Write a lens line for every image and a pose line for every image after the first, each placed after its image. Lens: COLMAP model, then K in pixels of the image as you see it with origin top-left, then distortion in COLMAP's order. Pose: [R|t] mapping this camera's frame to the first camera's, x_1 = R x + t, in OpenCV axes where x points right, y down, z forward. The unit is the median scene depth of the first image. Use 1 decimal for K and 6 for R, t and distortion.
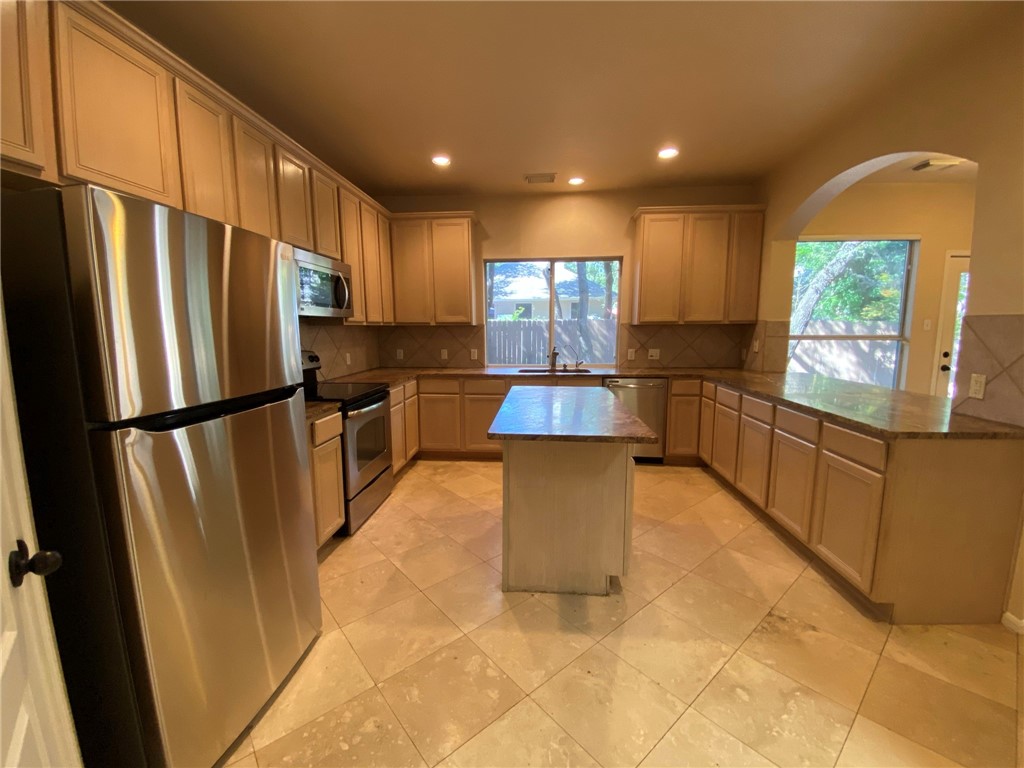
lens RADIAL K [[426.8, 0, 512.0], [0, 426.8, 384.0], [0, 0, 1]] dist [0.022404, -0.020220]
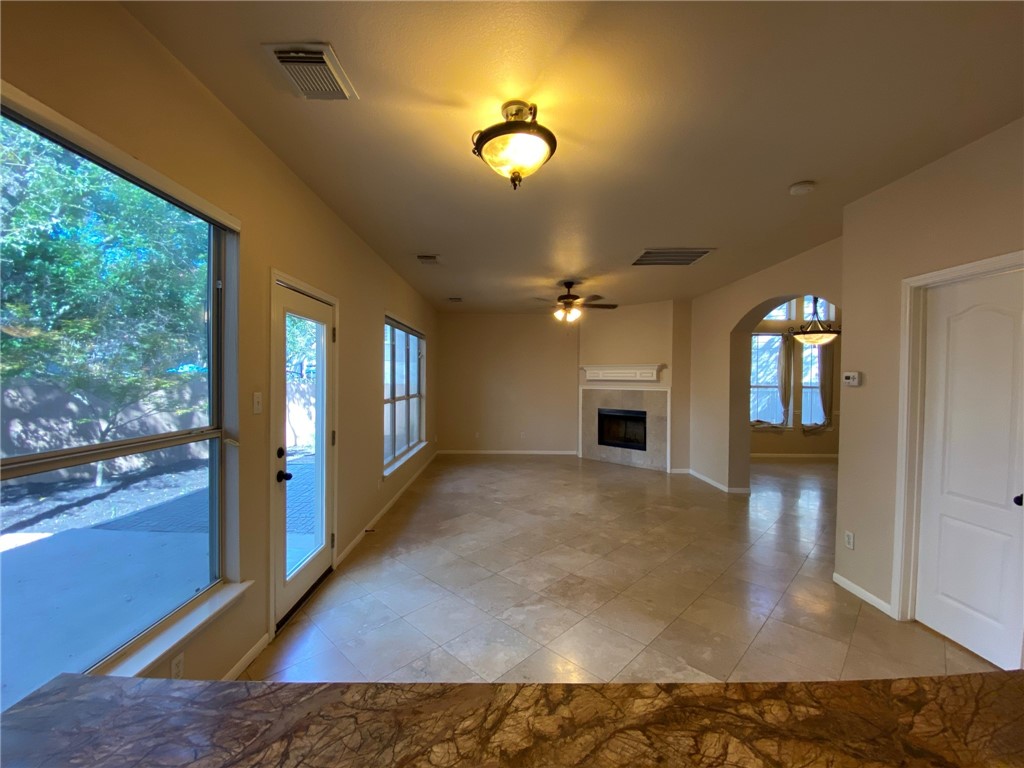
lens RADIAL K [[426.8, 0, 512.0], [0, 426.8, 384.0], [0, 0, 1]] dist [0.022404, -0.020220]
pose [[-0.063073, -0.000881, 0.998009, 0.424194], [0.117299, 0.993062, 0.008290, -0.126539], [-0.991092, 0.117589, -0.062532, 0.712528]]
